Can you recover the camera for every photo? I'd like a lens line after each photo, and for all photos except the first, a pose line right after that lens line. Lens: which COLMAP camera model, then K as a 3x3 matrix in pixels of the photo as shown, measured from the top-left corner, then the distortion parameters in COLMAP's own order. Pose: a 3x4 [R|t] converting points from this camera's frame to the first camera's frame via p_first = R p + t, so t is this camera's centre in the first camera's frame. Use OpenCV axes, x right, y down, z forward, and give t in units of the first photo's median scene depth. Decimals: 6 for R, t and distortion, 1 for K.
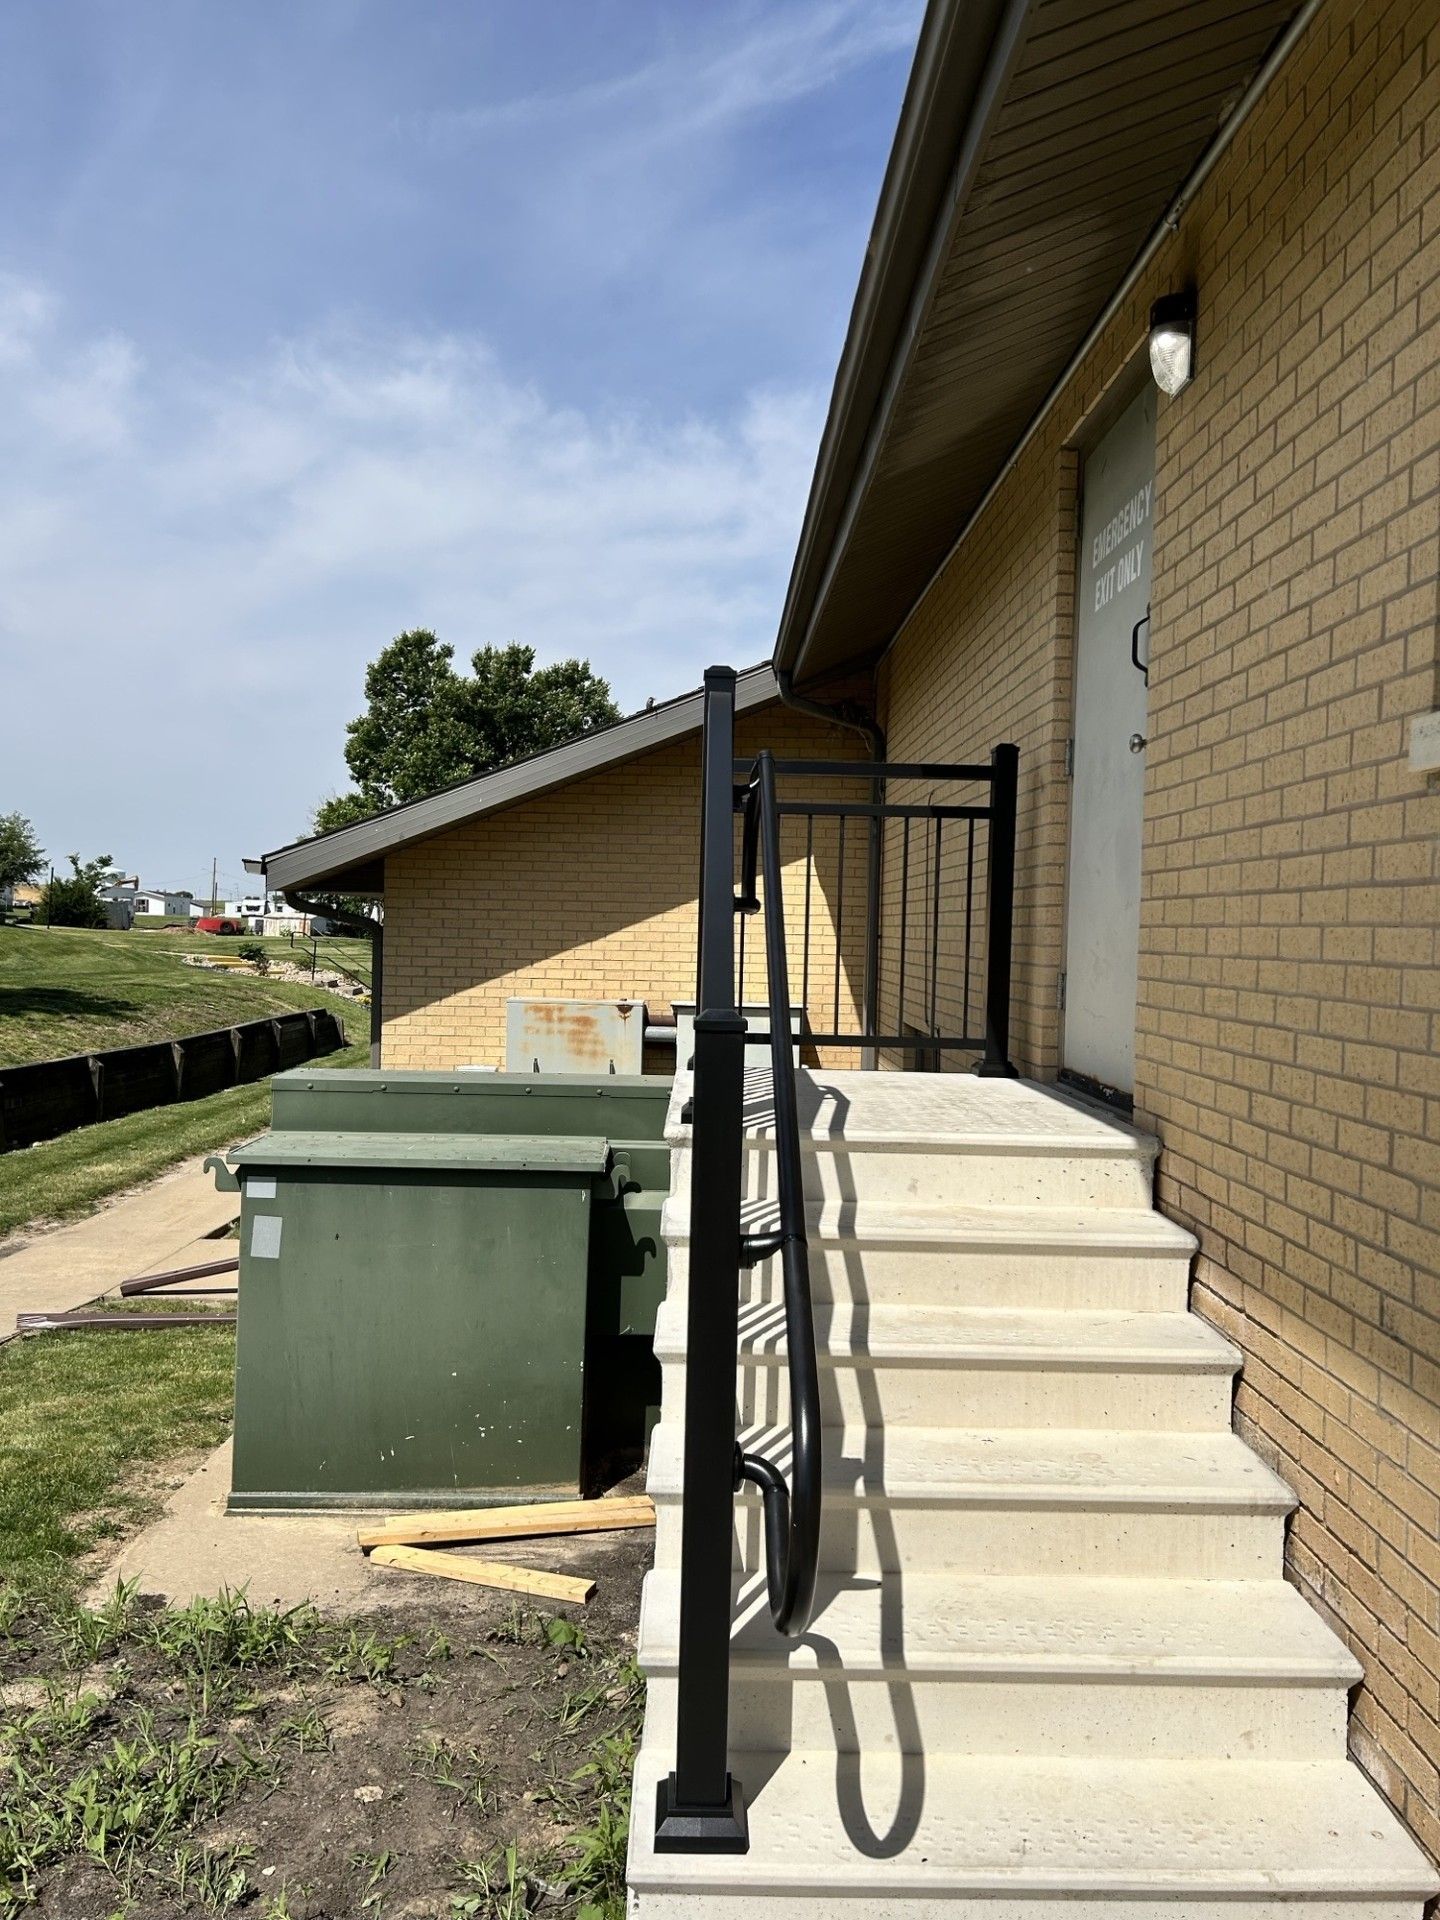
lens RADIAL K [[1332.8, 0, 659.4], [0, 1332.8, 1013.9], [0, 0, 1]] dist [0.066156, -0.070046]
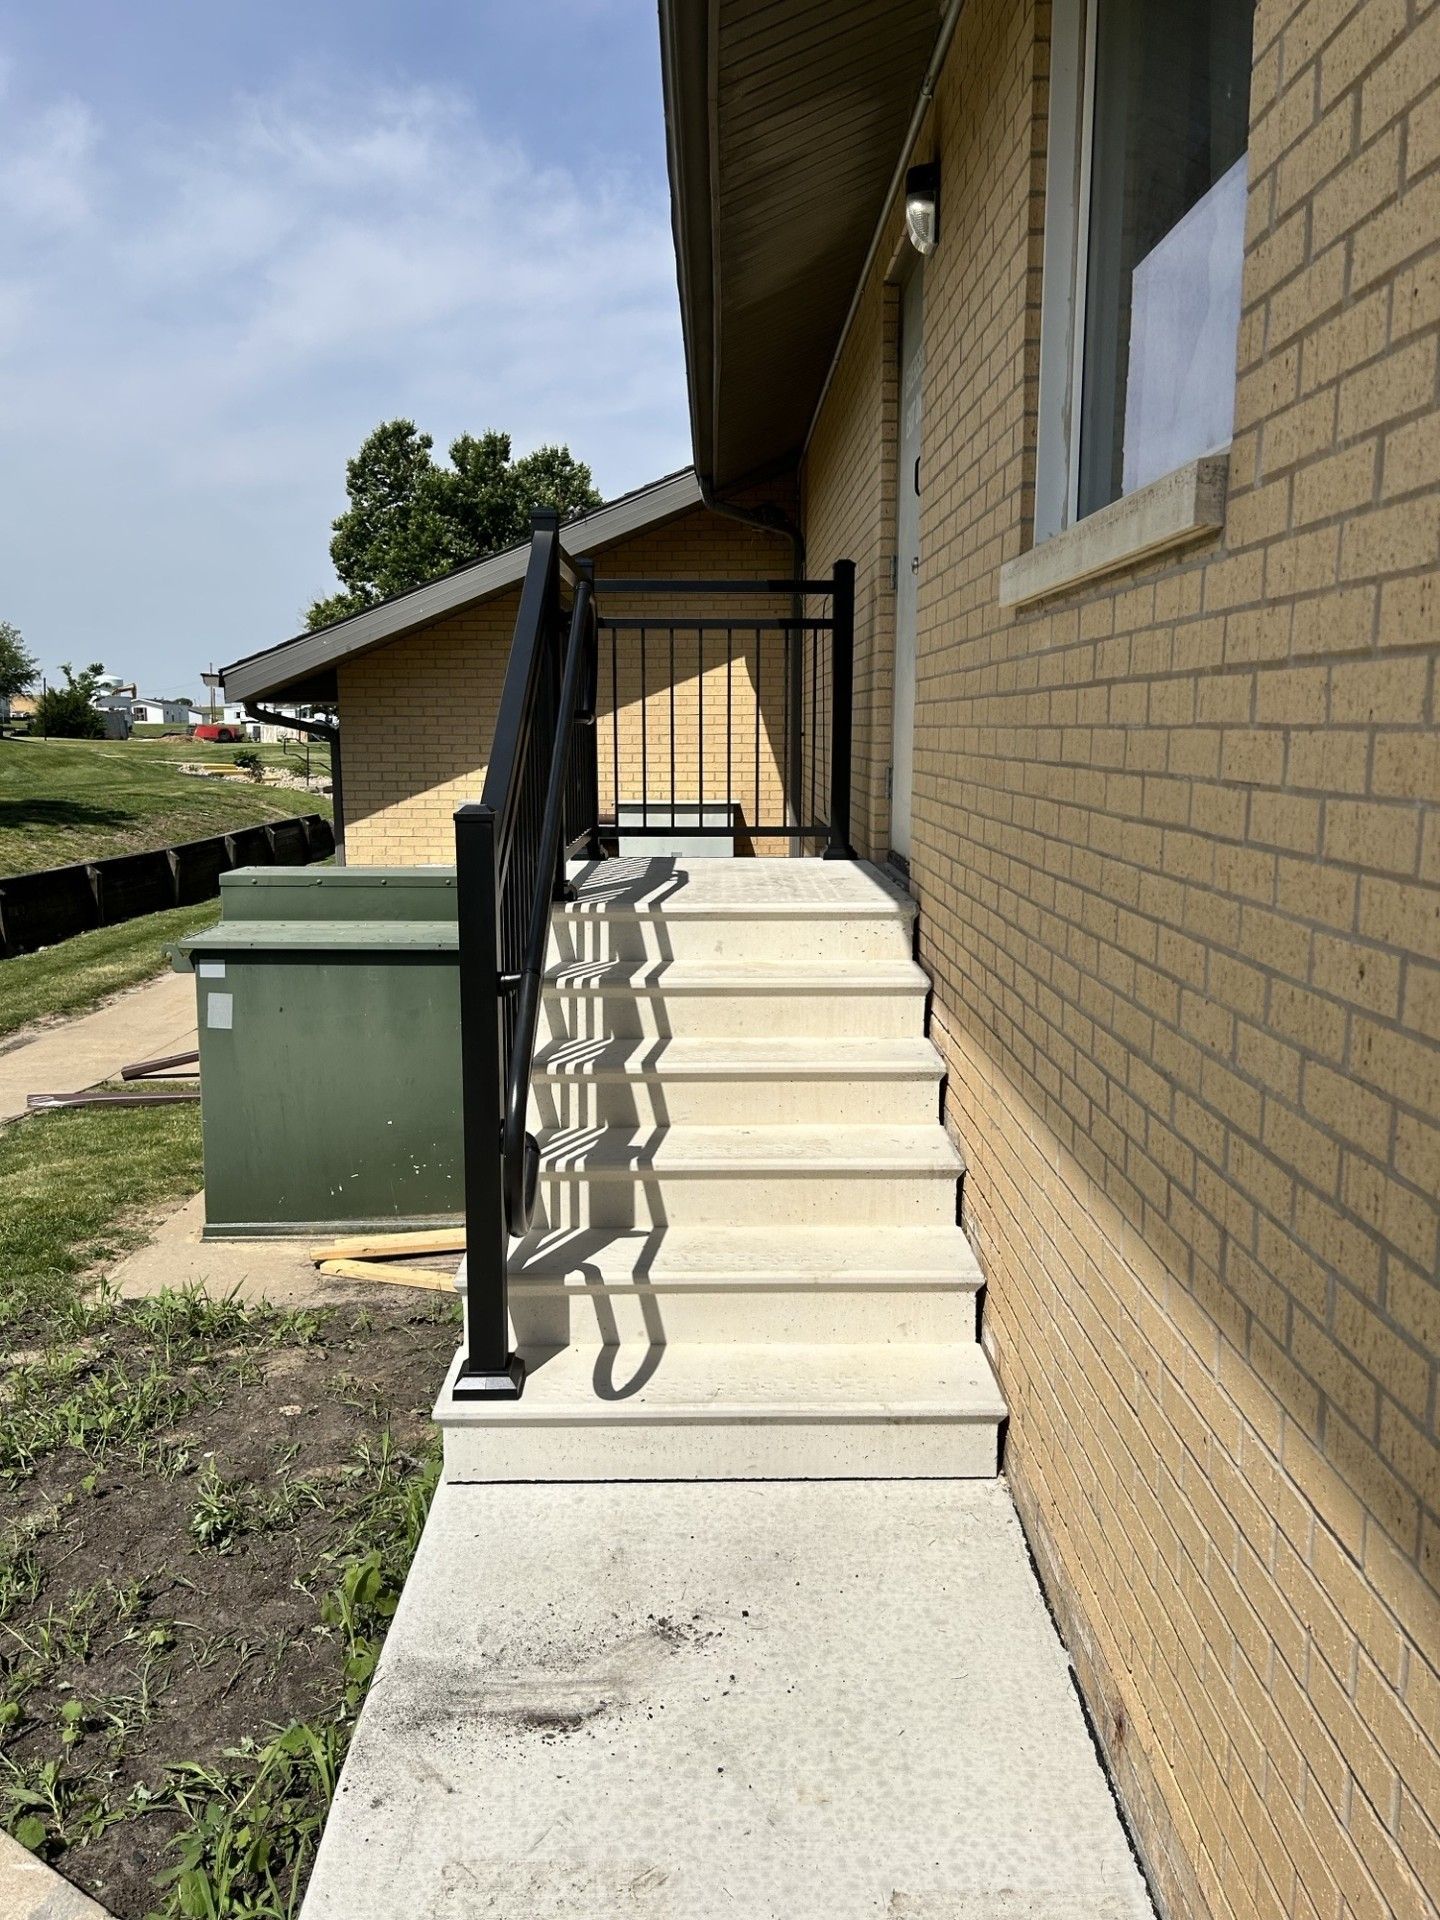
lens RADIAL K [[1394.5, 0, 718.3], [0, 1394.5, 990.3], [0, 0, 1]] dist [0.047922, -0.050997]
pose [[0.999711, -0.023911, -0.002491, 0.098457], [0.024034, 0.991790, 0.125601, 0.004360], [-0.000533, -0.125624, 0.992078, -0.139731]]
